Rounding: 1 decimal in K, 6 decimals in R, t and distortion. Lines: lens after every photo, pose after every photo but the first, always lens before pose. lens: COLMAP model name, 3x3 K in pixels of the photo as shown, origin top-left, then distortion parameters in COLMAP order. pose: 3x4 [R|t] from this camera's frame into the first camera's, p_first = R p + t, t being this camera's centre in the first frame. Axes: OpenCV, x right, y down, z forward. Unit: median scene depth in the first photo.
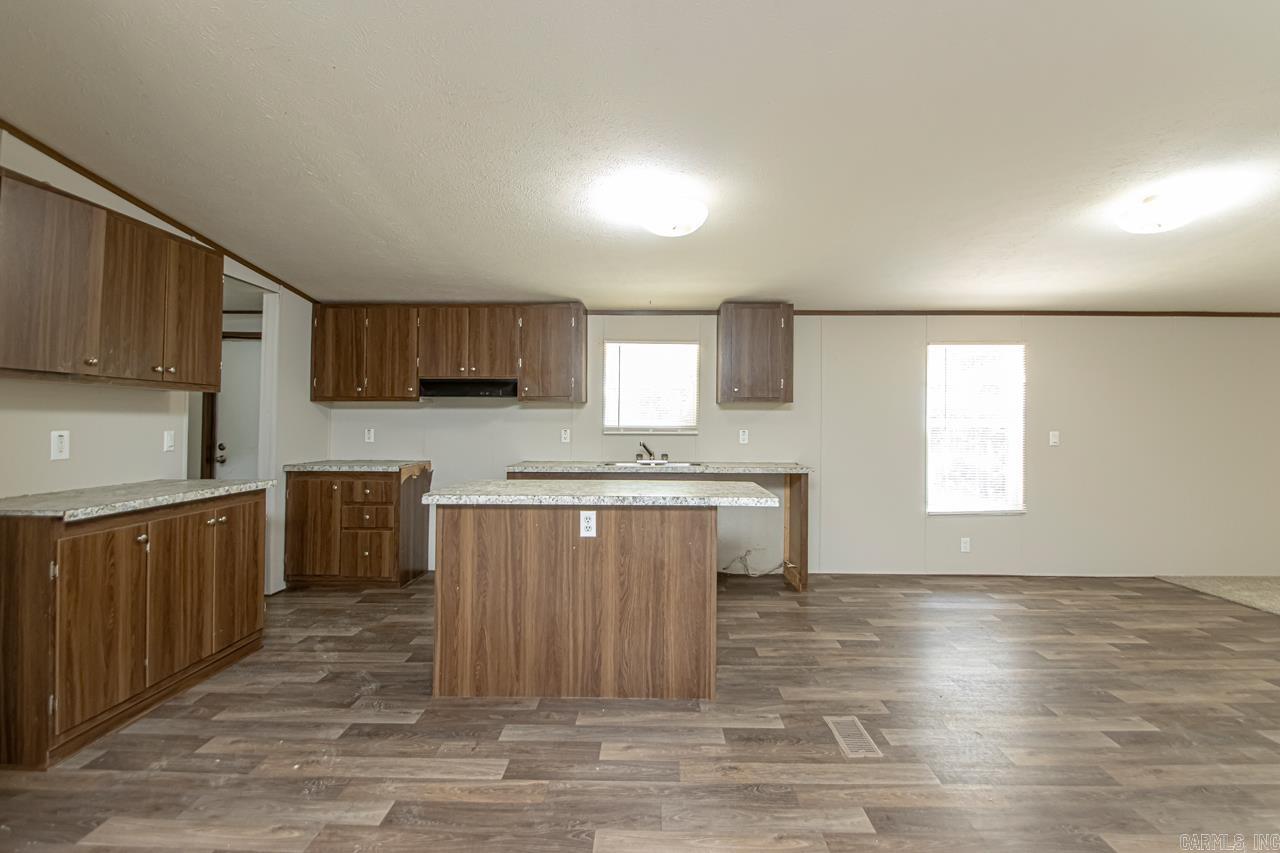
lens RADIAL K [[605.6, 0, 652.0], [0, 605.6, 425.1], [0, 0, 1]] dist [-0.003950, -0.000809]
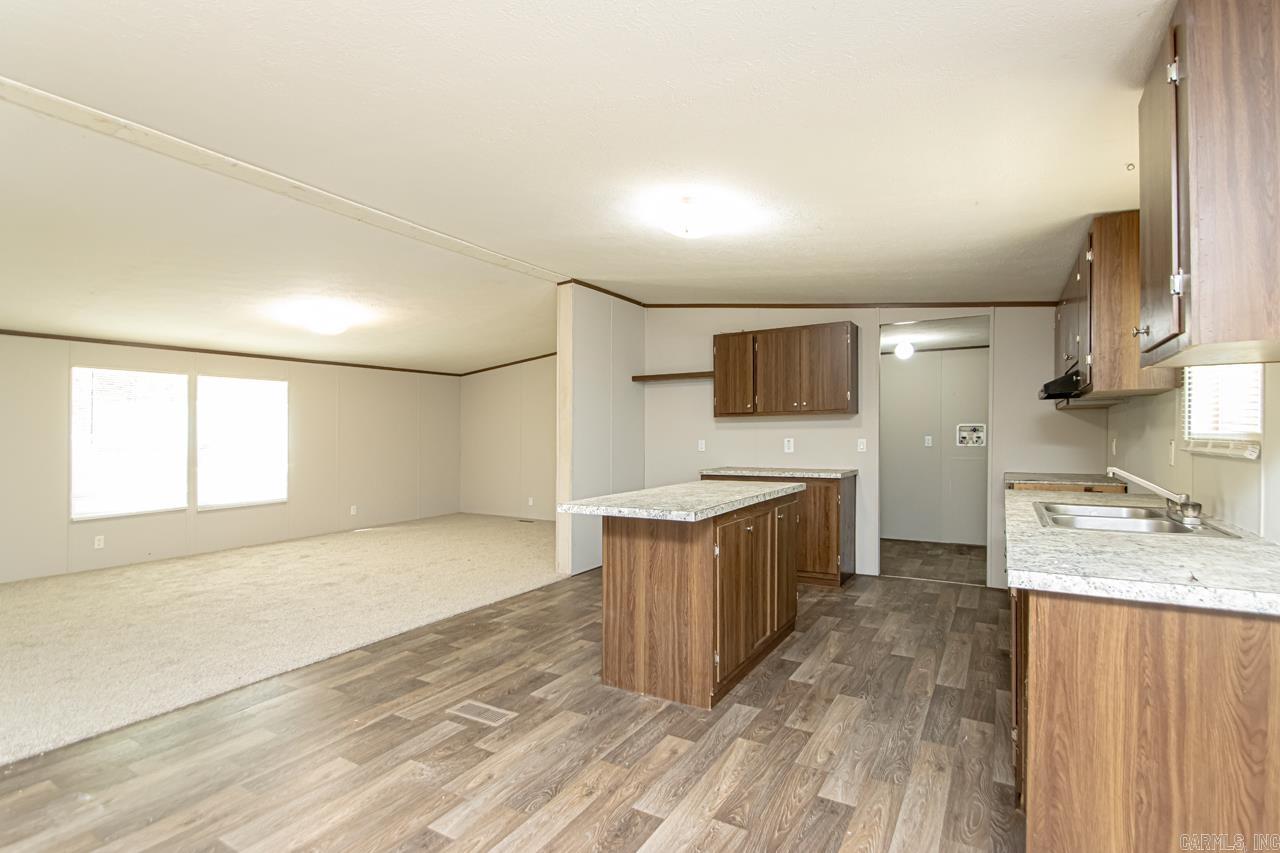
lens RADIAL K [[605.6, 0, 652.2], [0, 605.6, 430.6], [0, 0, 1]] dist [-0.003950, -0.000809]
pose [[-0.495742, -0.005640, -0.868452, 1.006965], [0.003434, 0.999958, -0.008454, 0.001163], [0.868463, -0.007173, -0.495702, 1.606269]]
